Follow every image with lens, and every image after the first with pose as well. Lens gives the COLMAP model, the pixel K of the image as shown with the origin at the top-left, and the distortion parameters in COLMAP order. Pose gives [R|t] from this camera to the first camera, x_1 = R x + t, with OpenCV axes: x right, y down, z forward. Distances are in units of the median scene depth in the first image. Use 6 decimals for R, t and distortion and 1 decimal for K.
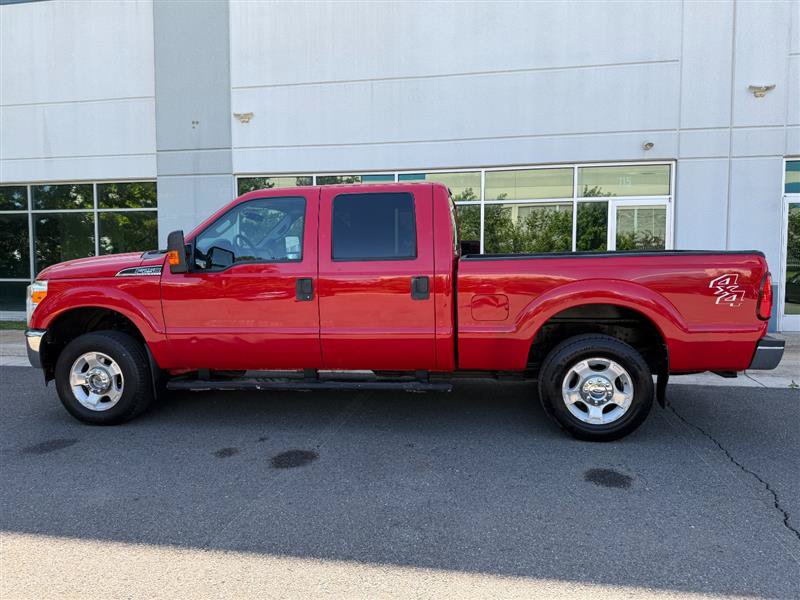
lens RADIAL K [[568.3, 0, 400.0], [0, 568.3, 300.0], [0, 0, 1]] dist [0.041715, -0.056459]
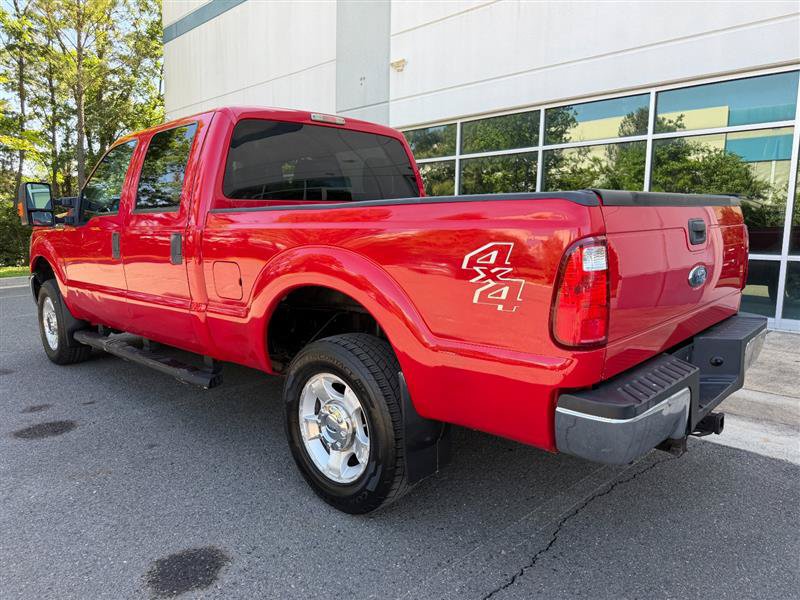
lens RADIAL K [[568.0, 0, 402.6], [0, 568.0, 301.7], [0, 0, 1]] dist [0.049413, -0.065026]
pose [[0.815829, 0.088179, -0.571530, 0.704888], [-0.049949, 0.995358, 0.082271, -0.027904], [0.576132, -0.038572, 0.816446, 0.520108]]
